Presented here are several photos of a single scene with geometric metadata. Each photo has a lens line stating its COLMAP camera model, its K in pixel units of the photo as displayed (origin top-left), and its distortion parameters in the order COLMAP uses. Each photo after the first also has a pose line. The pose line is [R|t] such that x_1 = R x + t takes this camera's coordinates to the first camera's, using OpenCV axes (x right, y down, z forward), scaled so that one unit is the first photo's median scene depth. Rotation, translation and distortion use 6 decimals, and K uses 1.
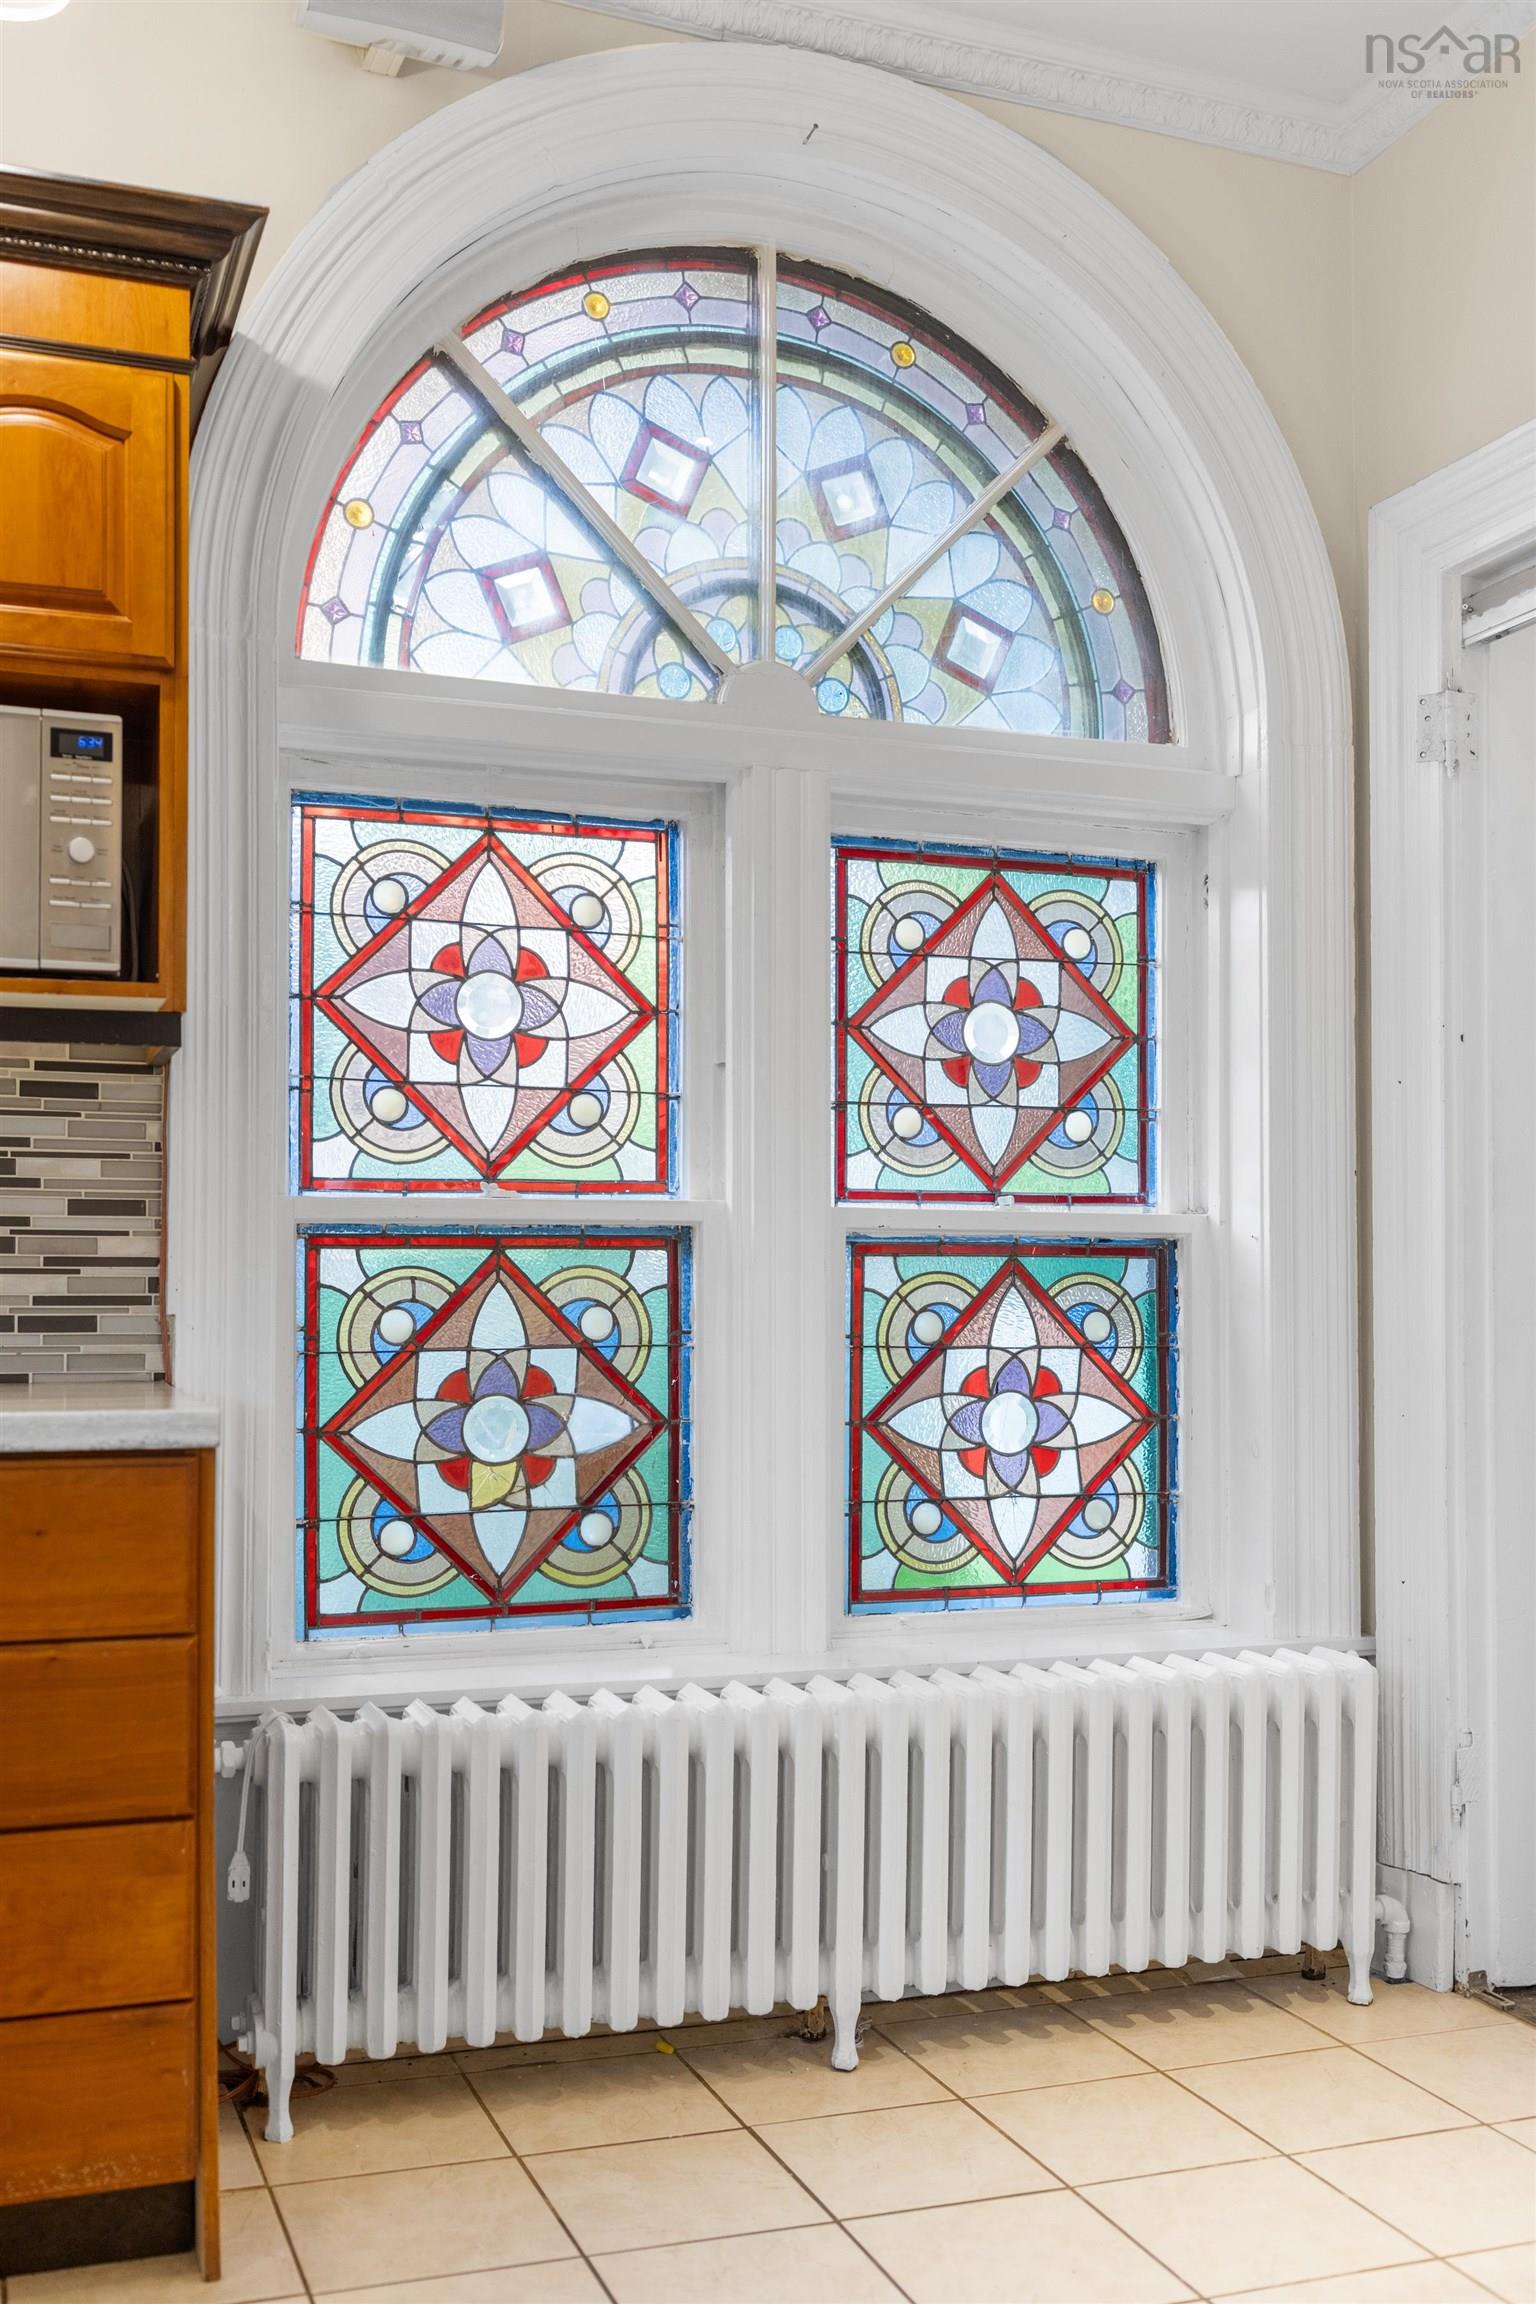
lens RADIAL K [[2223.9, 0, 767.2], [0, 2223.9, 1255.1], [0, 0, 1]] dist [0.004384, -0.006029]
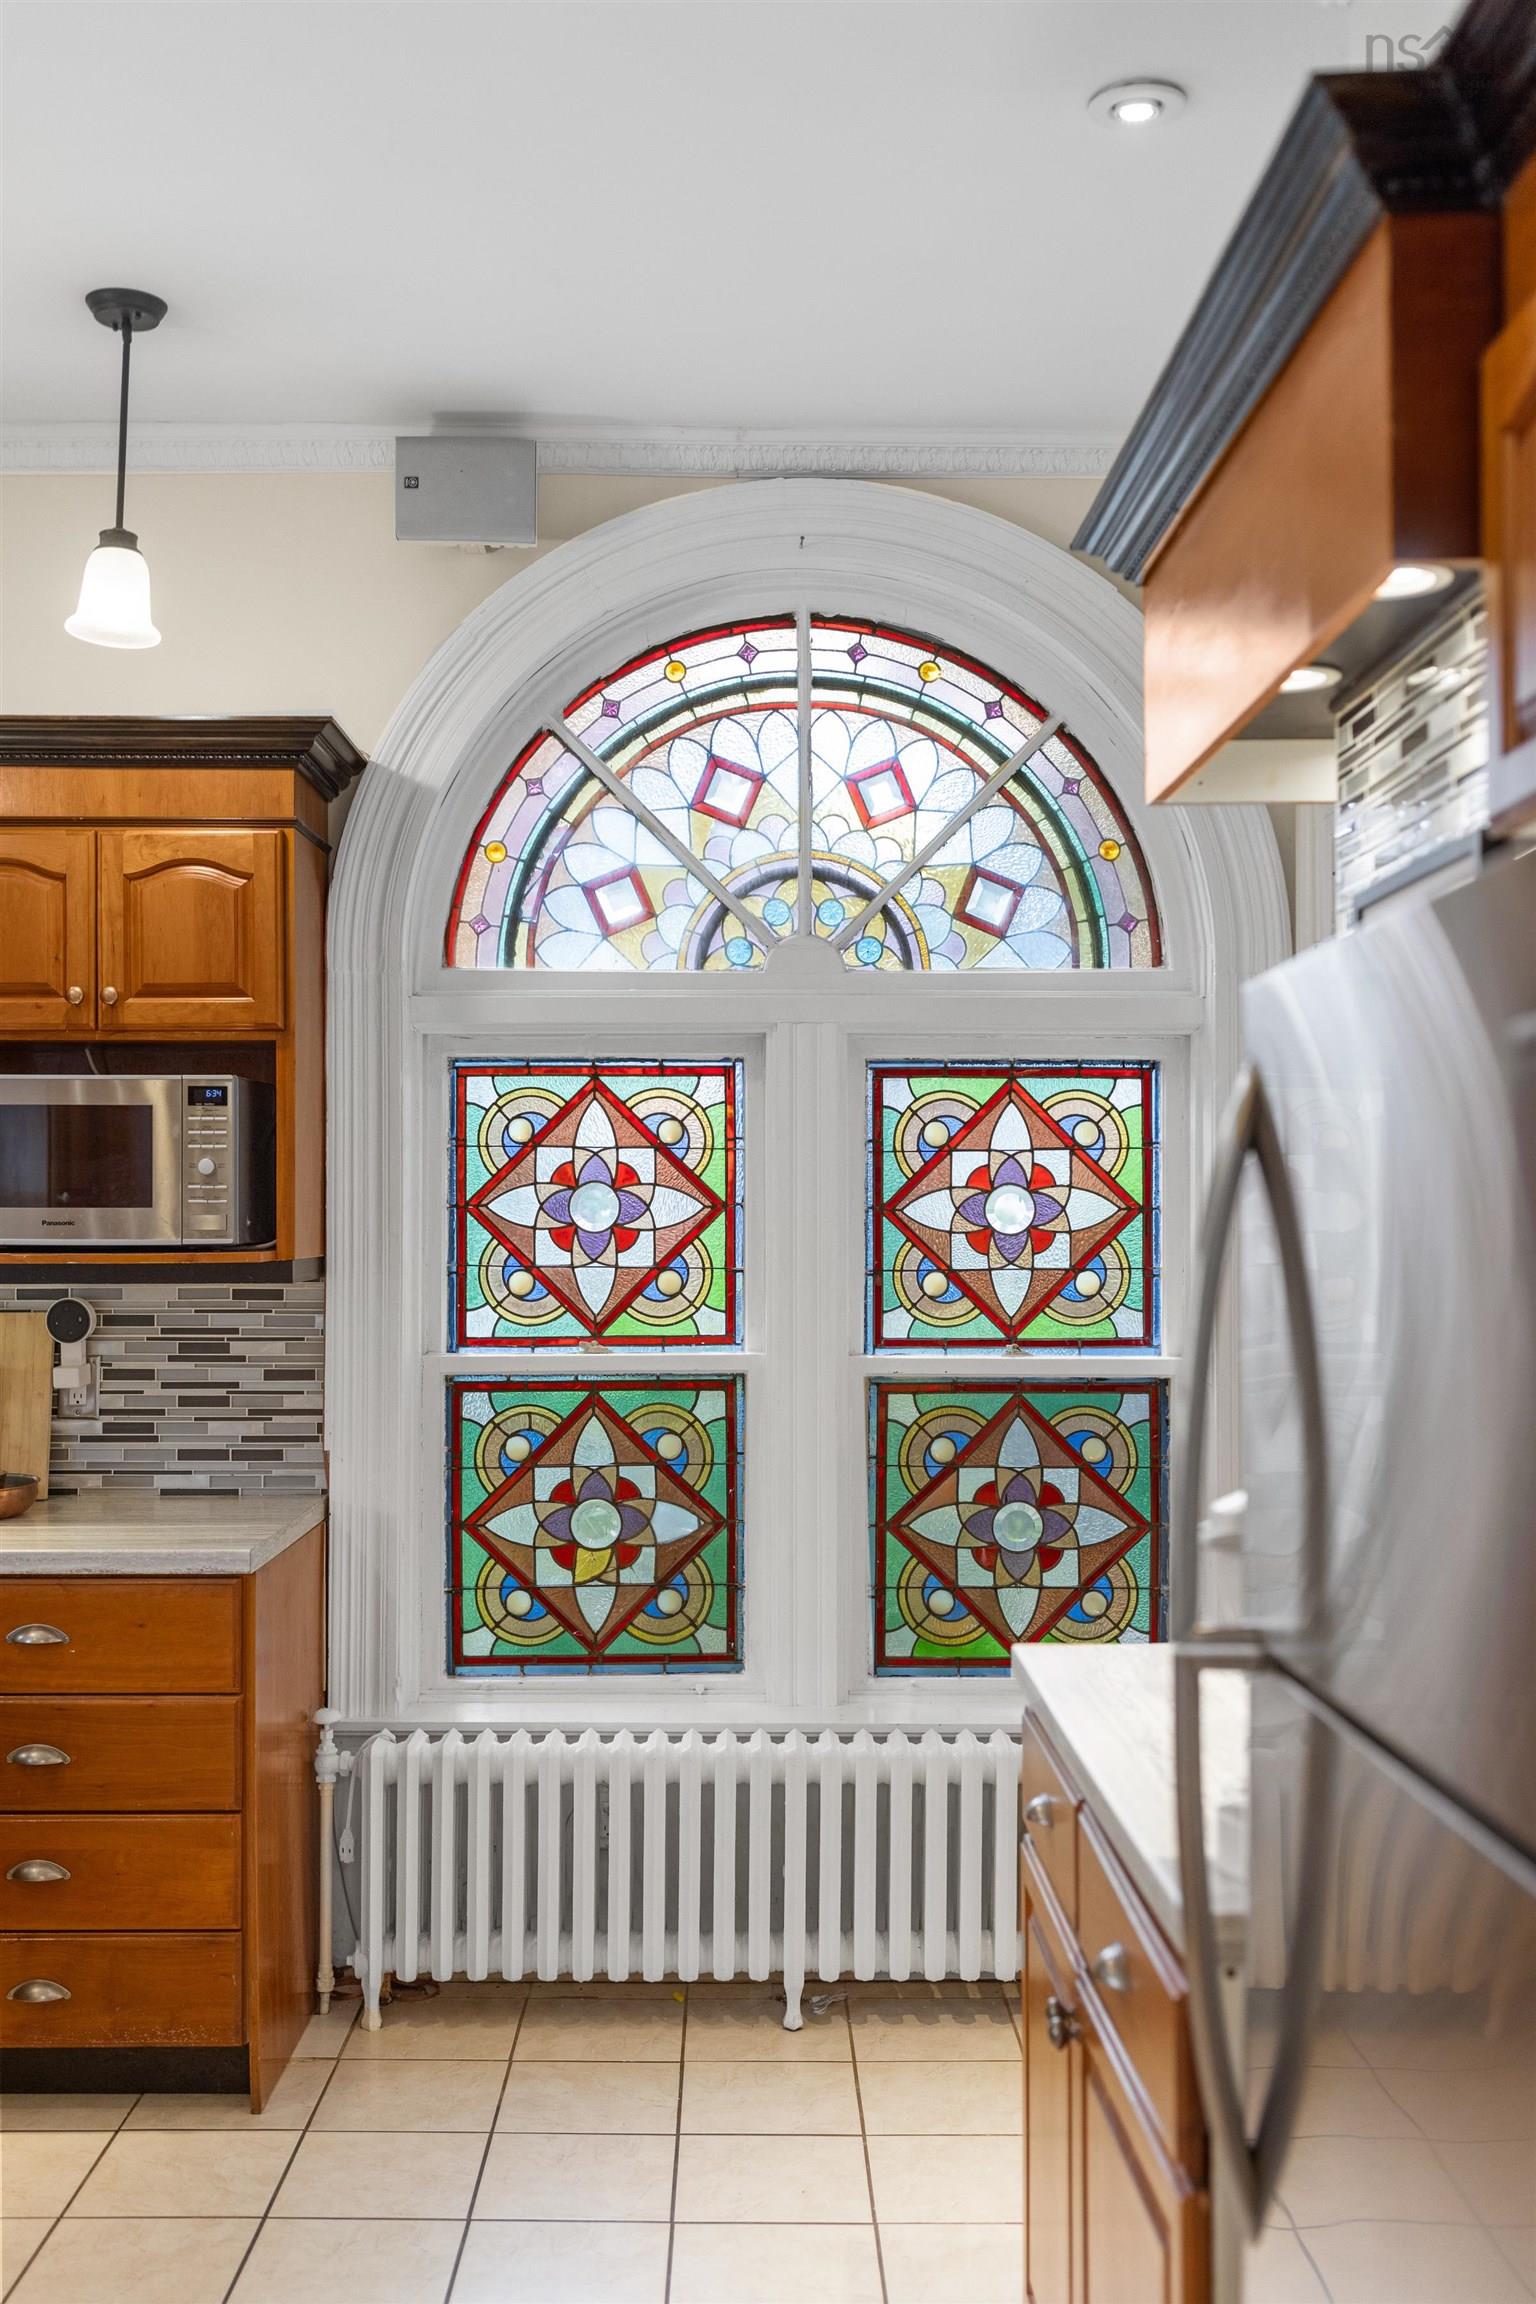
lens RADIAL K [[2198.9, 0, 760.8], [0, 2198.9, 1196.7], [0, 0, 1]] dist [0.003174, -0.000404]
pose [[0.941551, -0.004938, -0.336835, 0.415867], [0.007499, 0.999952, 0.006304, -0.125785], [0.336788, -0.008461, 0.941543, -0.215965]]
